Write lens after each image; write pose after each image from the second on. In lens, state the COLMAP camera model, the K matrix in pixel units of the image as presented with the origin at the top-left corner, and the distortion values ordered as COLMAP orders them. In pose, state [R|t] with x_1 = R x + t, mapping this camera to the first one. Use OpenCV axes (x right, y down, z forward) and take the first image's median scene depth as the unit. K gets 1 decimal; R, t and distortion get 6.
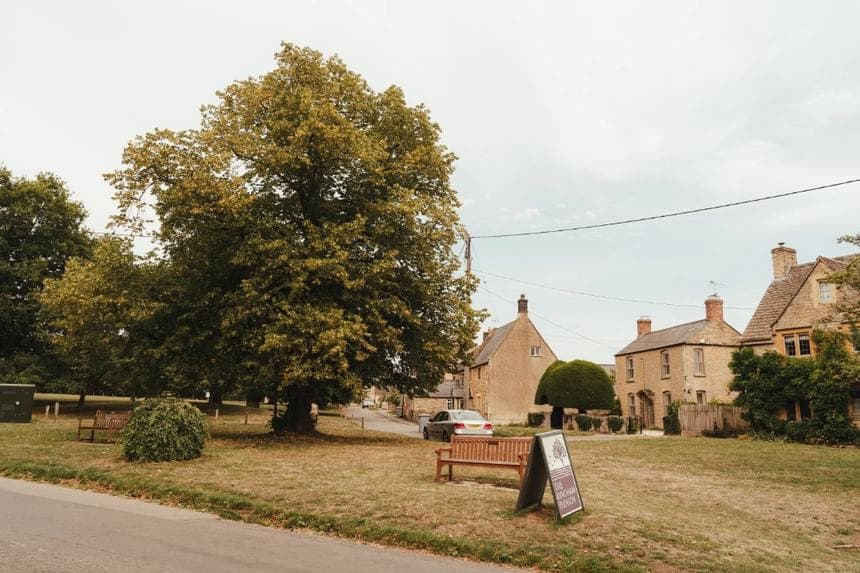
lens RADIAL K [[621.6, 0, 430.7], [0, 621.6, 309.8], [0, 0, 1]] dist [-0.003849, -0.000488]
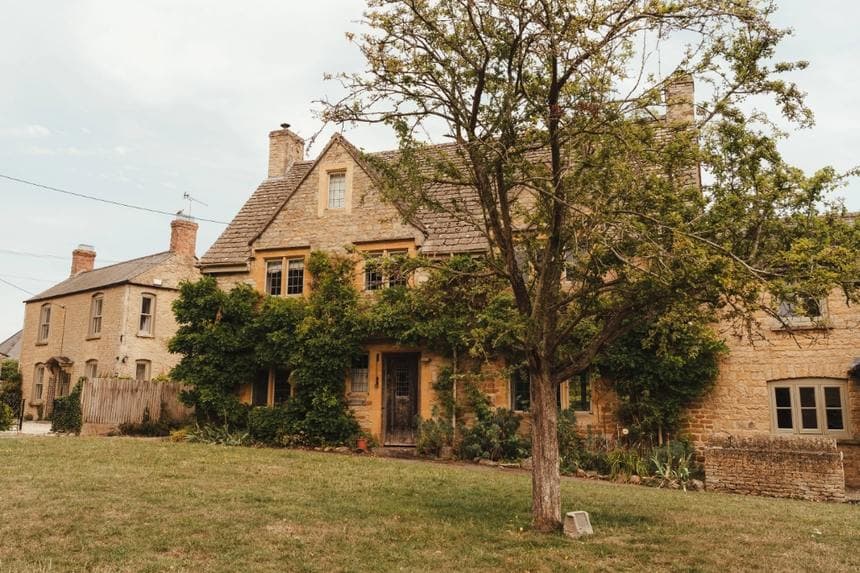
lens RADIAL K [[621.6, 0, 430.7], [0, 621.6, 309.8], [0, 0, 1]] dist [-0.003849, -0.000488]
pose [[0.733115, 0.114585, 0.670383, 0.286173], [-0.121737, 0.991894, -0.036410, 0.087574], [-0.669121, -0.054918, 0.741121, 0.446938]]
